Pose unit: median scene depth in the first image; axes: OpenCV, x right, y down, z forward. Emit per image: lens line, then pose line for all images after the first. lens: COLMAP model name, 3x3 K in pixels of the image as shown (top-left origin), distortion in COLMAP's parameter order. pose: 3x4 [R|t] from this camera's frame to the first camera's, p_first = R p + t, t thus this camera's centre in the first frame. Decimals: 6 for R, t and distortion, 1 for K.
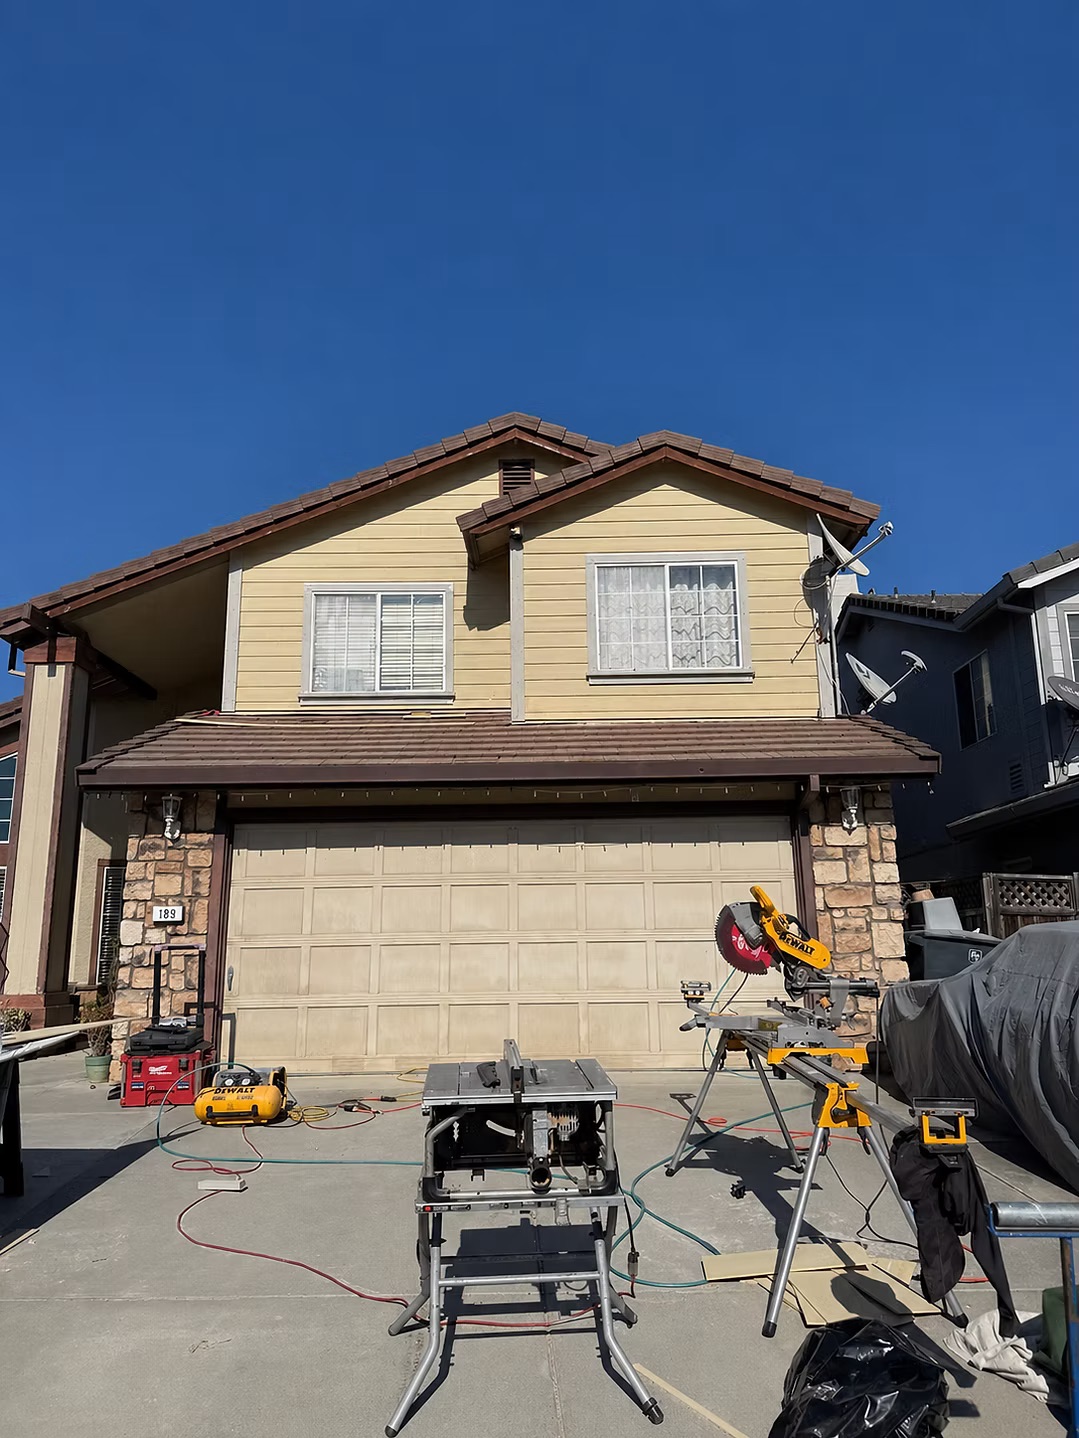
lens RADIAL K [[1055.6, 0, 539.5], [0, 1055.6, 719.0], [0, 0, 1]] dist [0.003863, -0.005302]
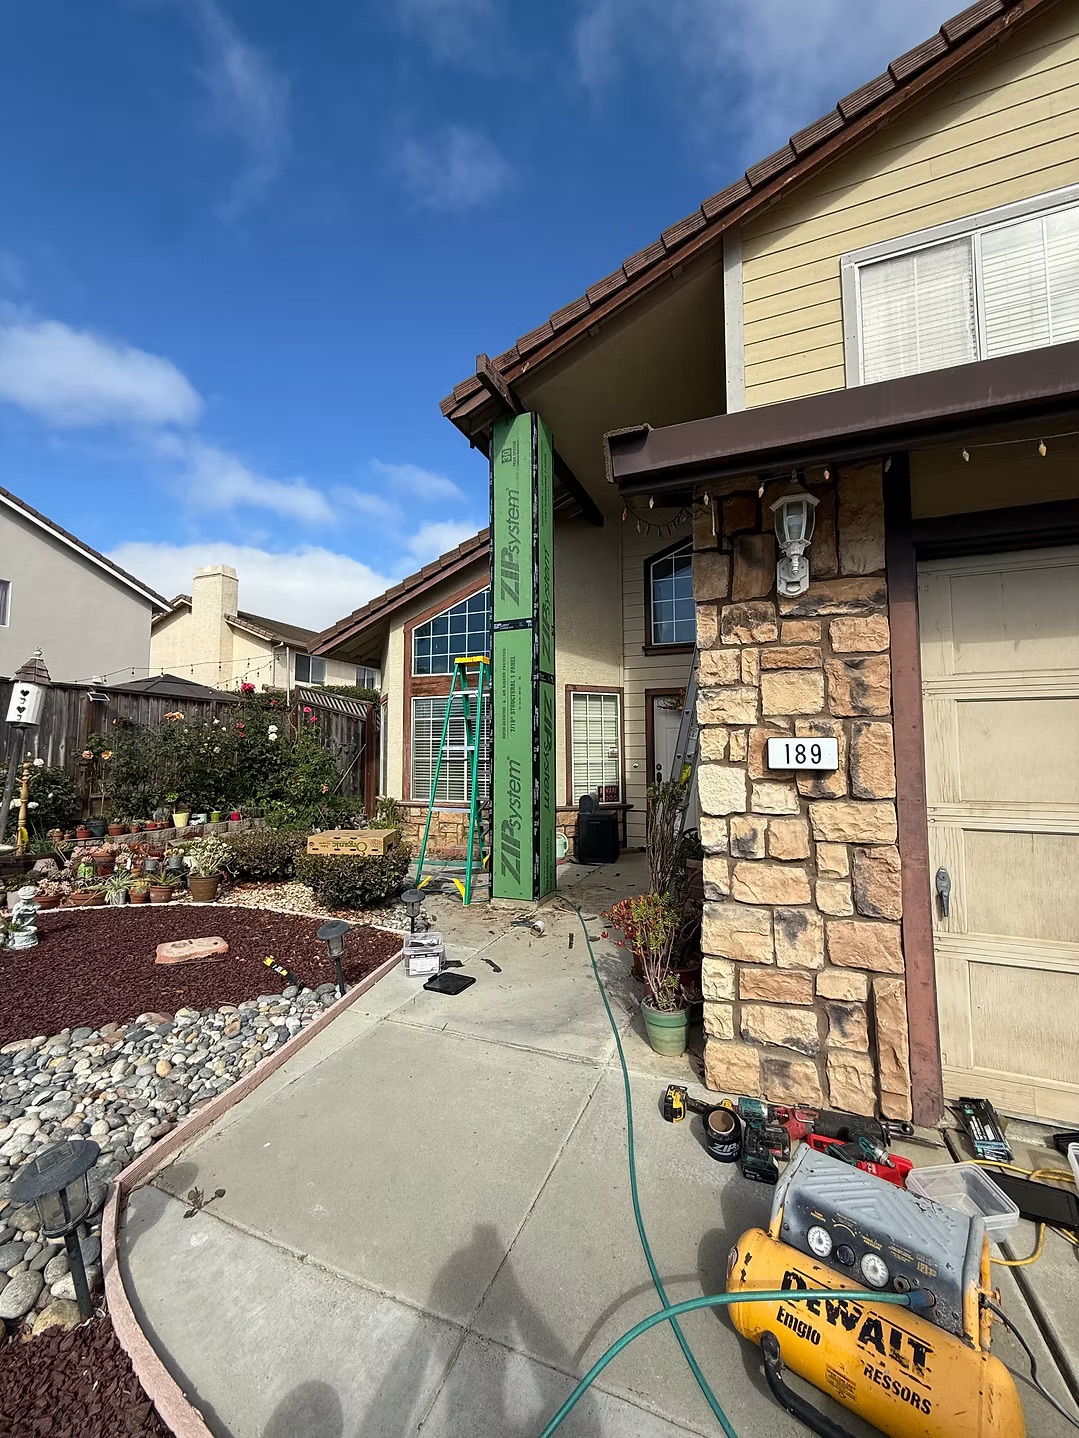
lens RADIAL K [[1055.6, 0, 539.5], [0, 1055.6, 719.0], [0, 0, 1]] dist [0.003863, -0.005302]
pose [[0.915704, -0.009963, -0.401730, -0.267402], [0.079740, 0.984319, 0.157348, 0.085407], [0.393862, -0.176118, 0.902139, 0.529021]]
